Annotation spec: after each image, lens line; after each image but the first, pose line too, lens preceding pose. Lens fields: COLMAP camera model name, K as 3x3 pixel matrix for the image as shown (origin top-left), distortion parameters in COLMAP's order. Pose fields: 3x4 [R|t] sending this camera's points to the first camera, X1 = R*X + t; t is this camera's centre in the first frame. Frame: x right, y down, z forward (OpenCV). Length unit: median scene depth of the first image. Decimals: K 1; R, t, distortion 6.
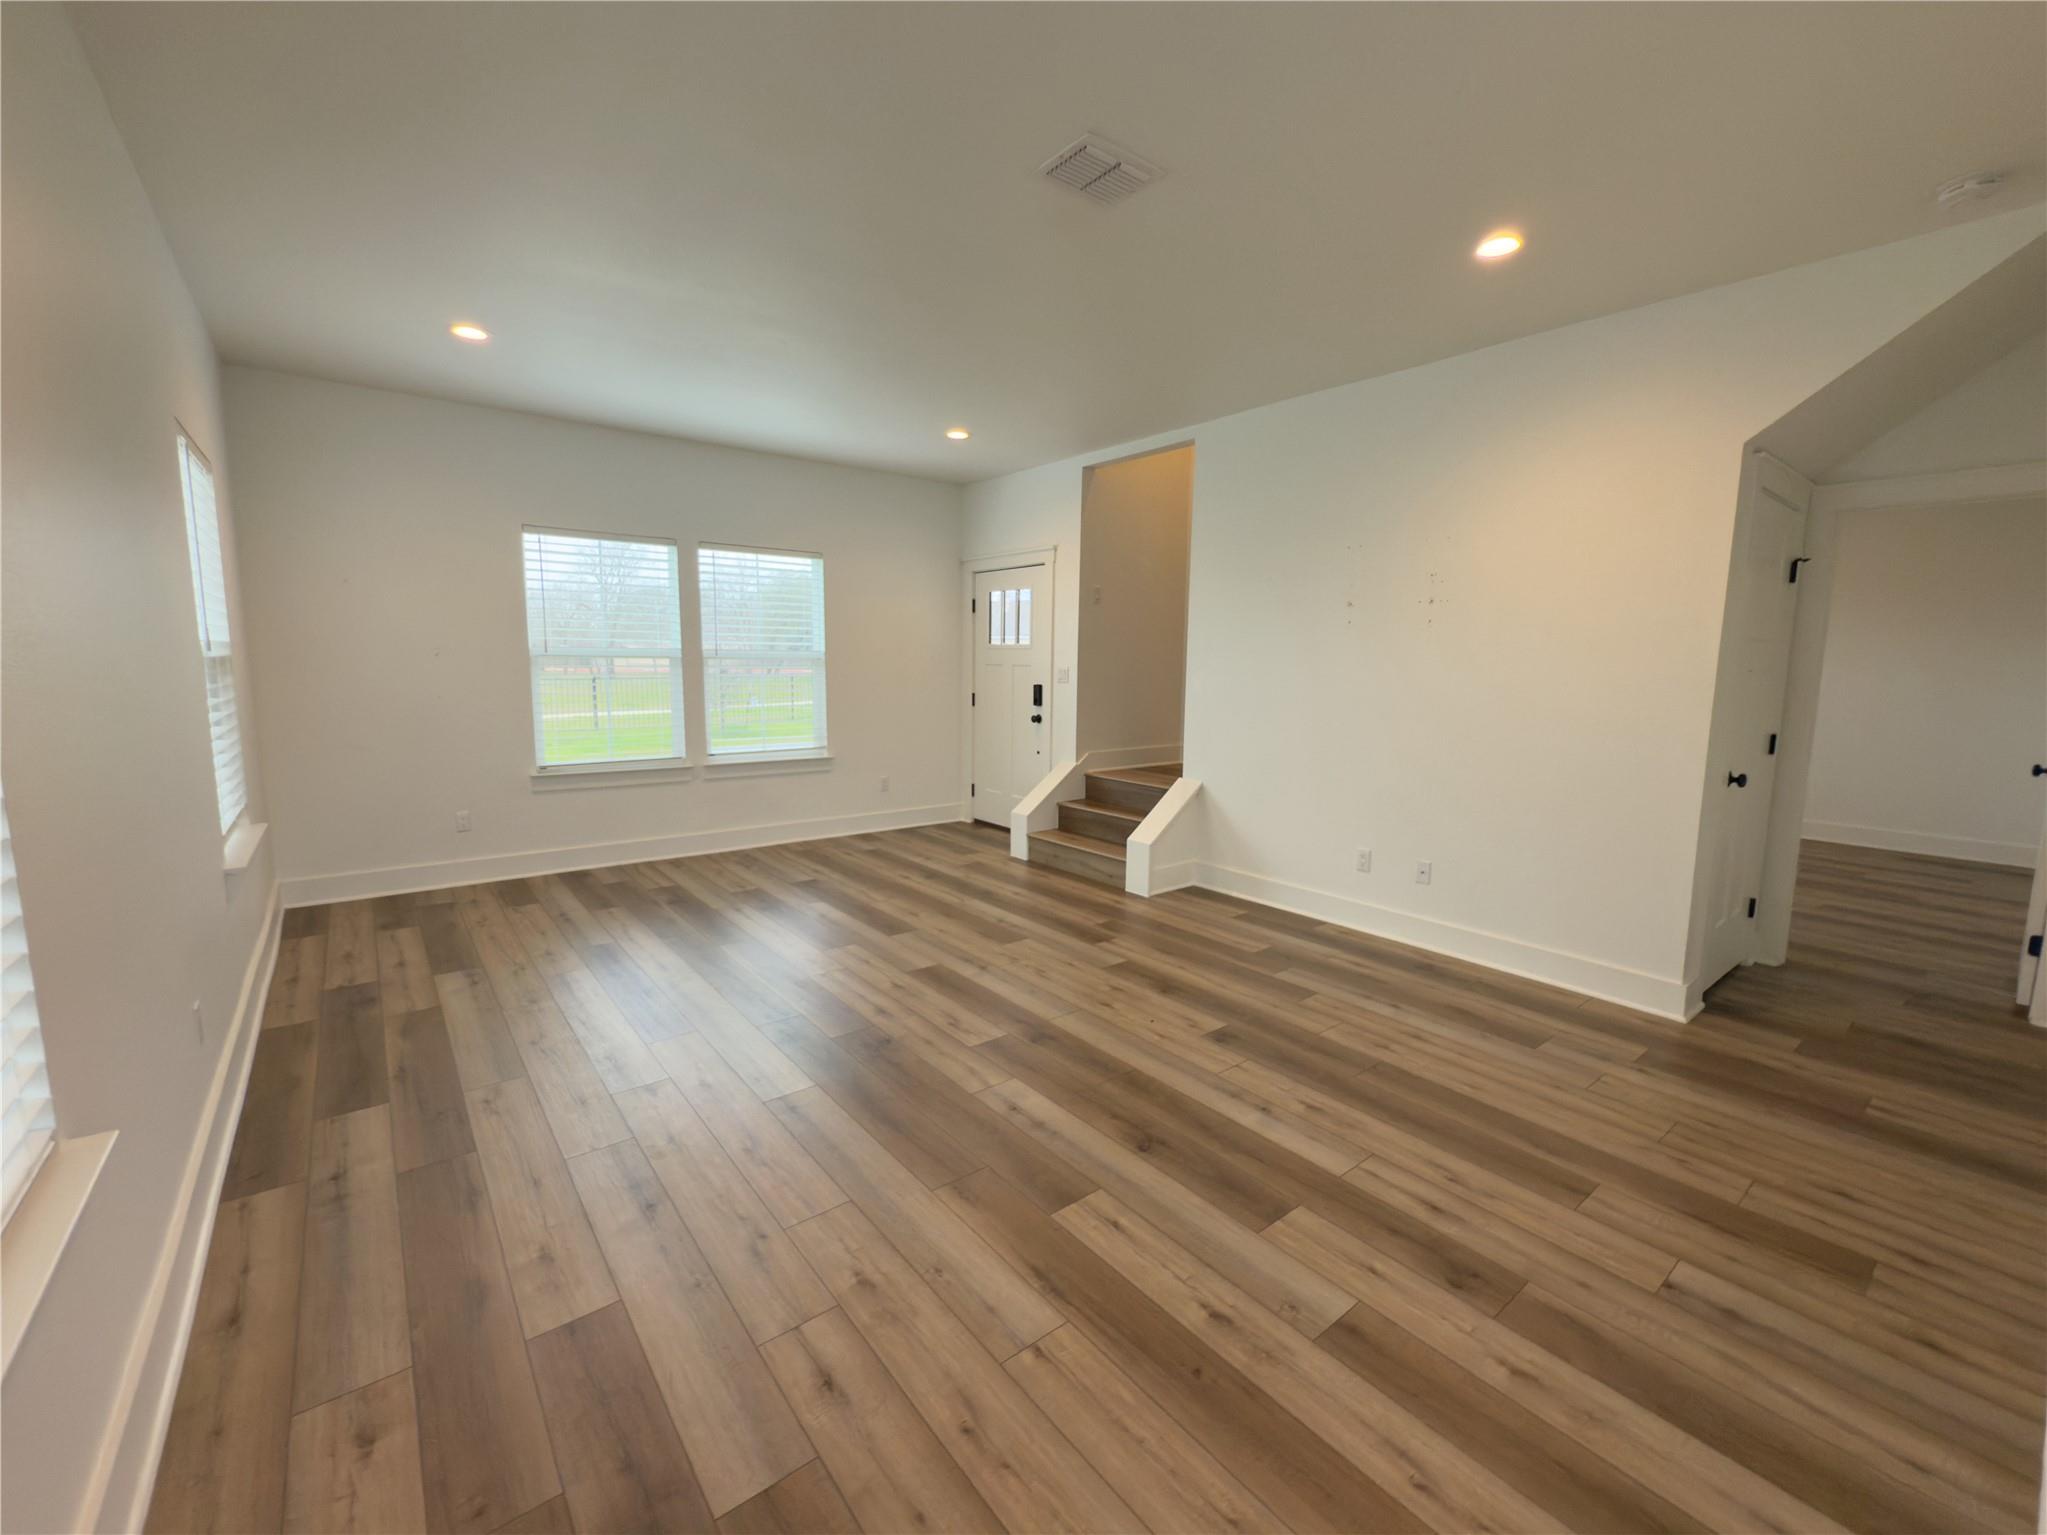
lens RADIAL K [[847.3, 0, 1023.5], [0, 847.3, 767.5], [0, 0, 1]] dist [-0.000064, -0.000018]
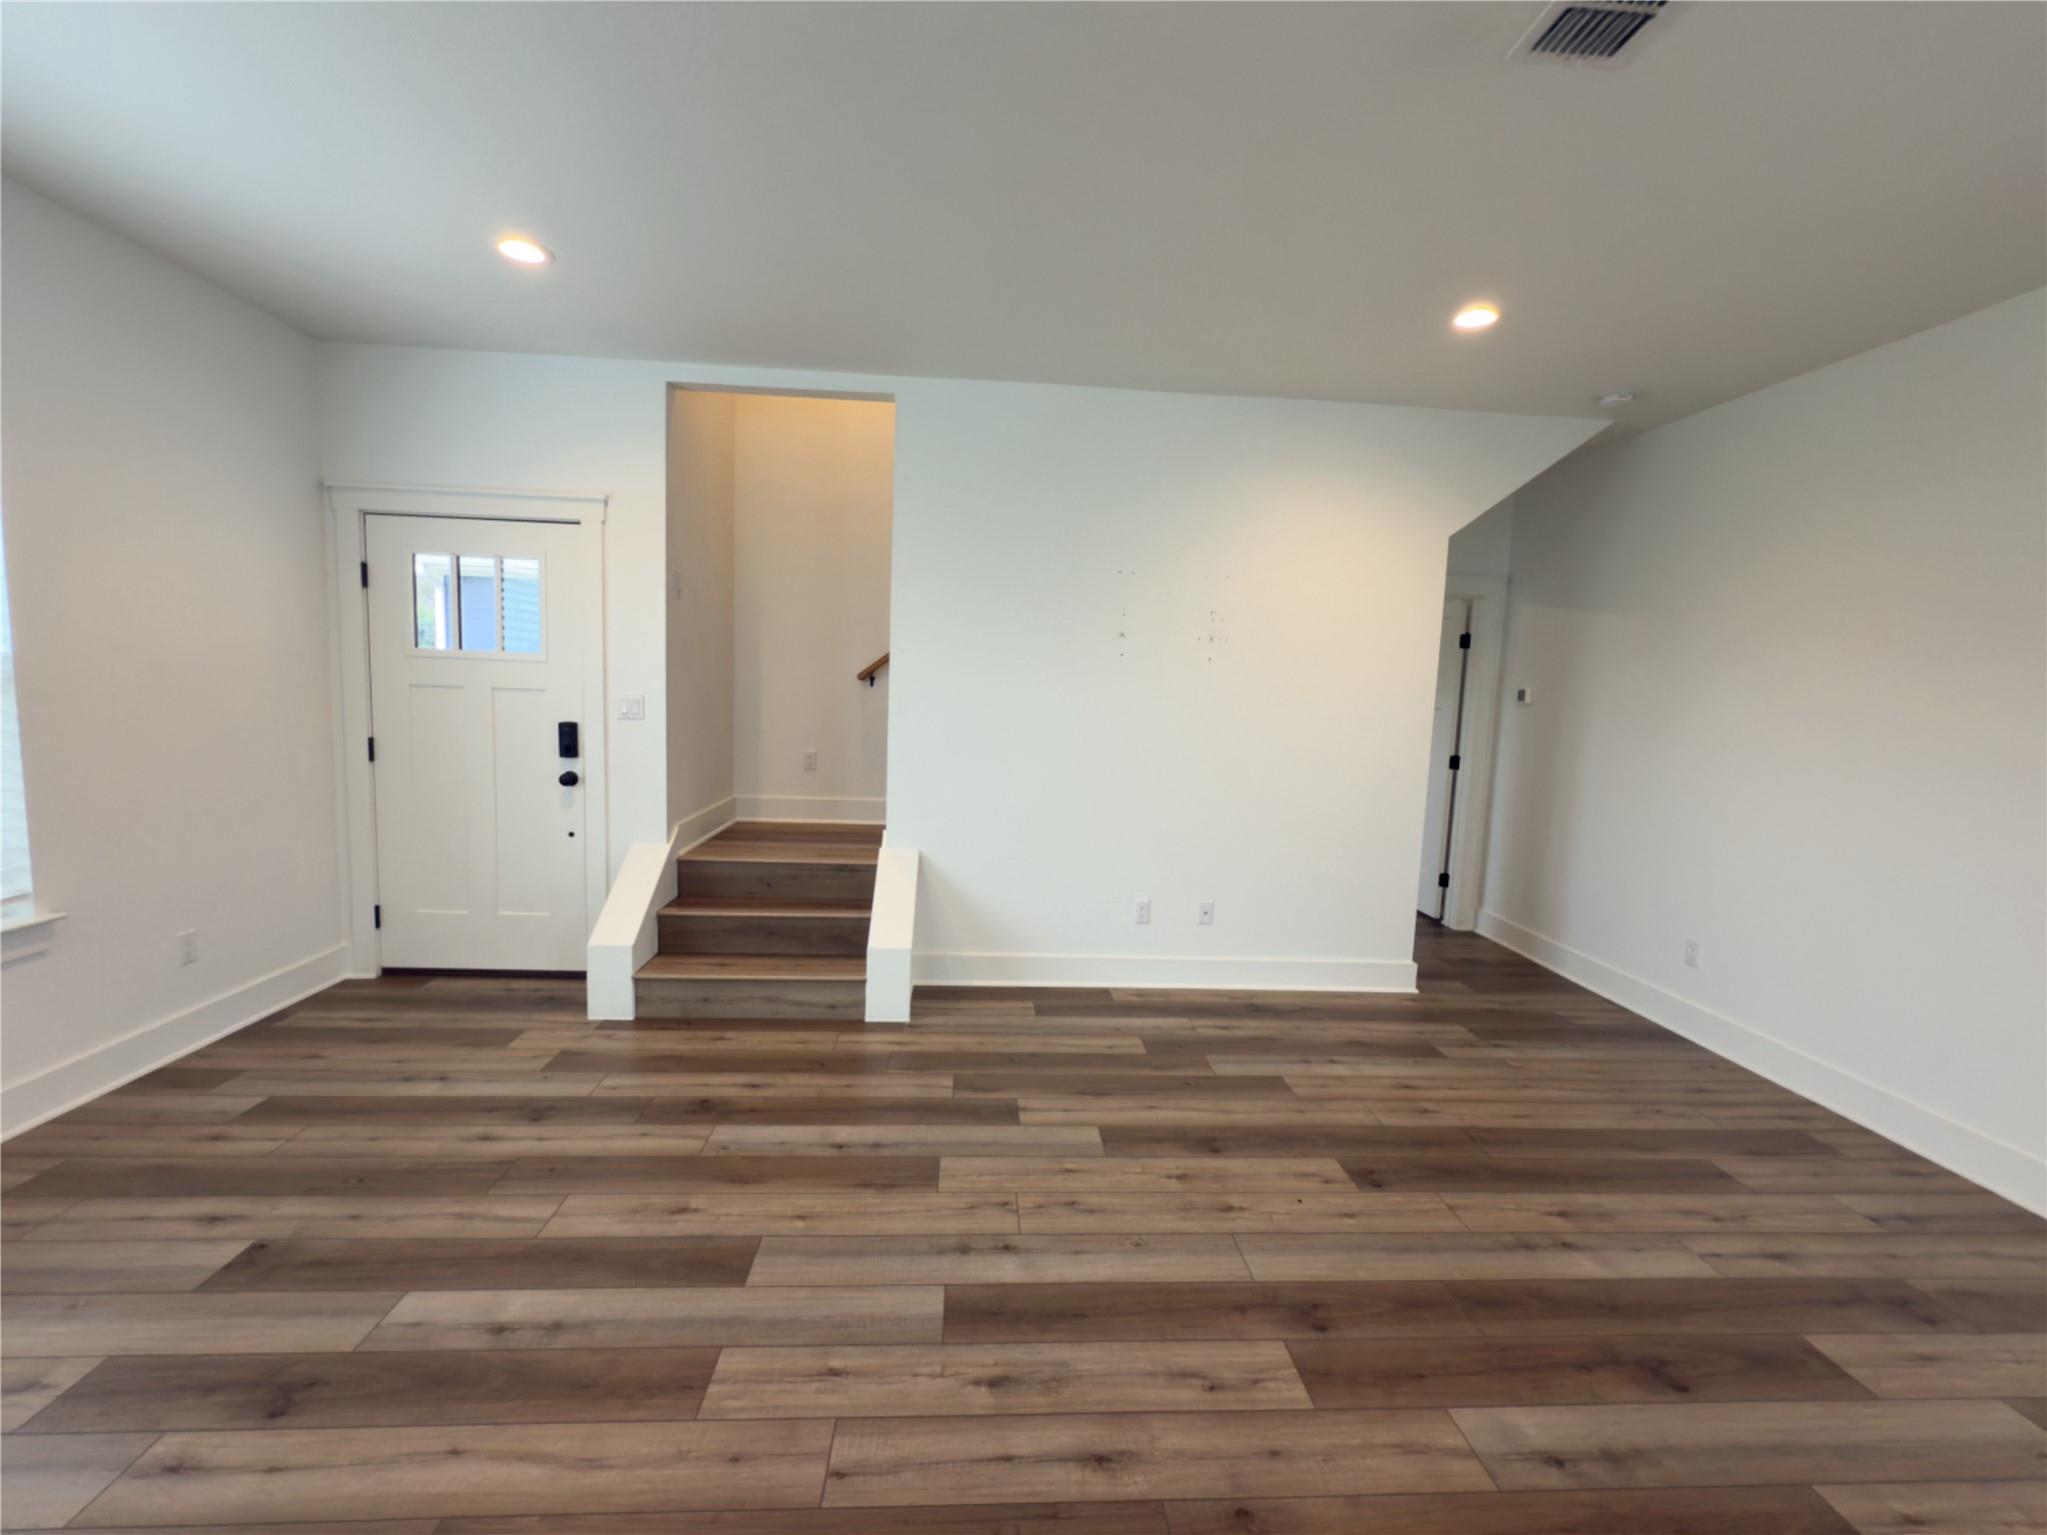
lens RADIAL K [[847.3, 0, 1023.5], [0, 847.3, 767.5], [0, 0, 1]] dist [-0.000064, -0.000018]
pose [[0.568564, -0.073078, 0.819387, -0.450254], [0.075275, 0.996489, 0.036640, -0.097985], [-0.819188, 0.040847, 0.572069, 0.607117]]
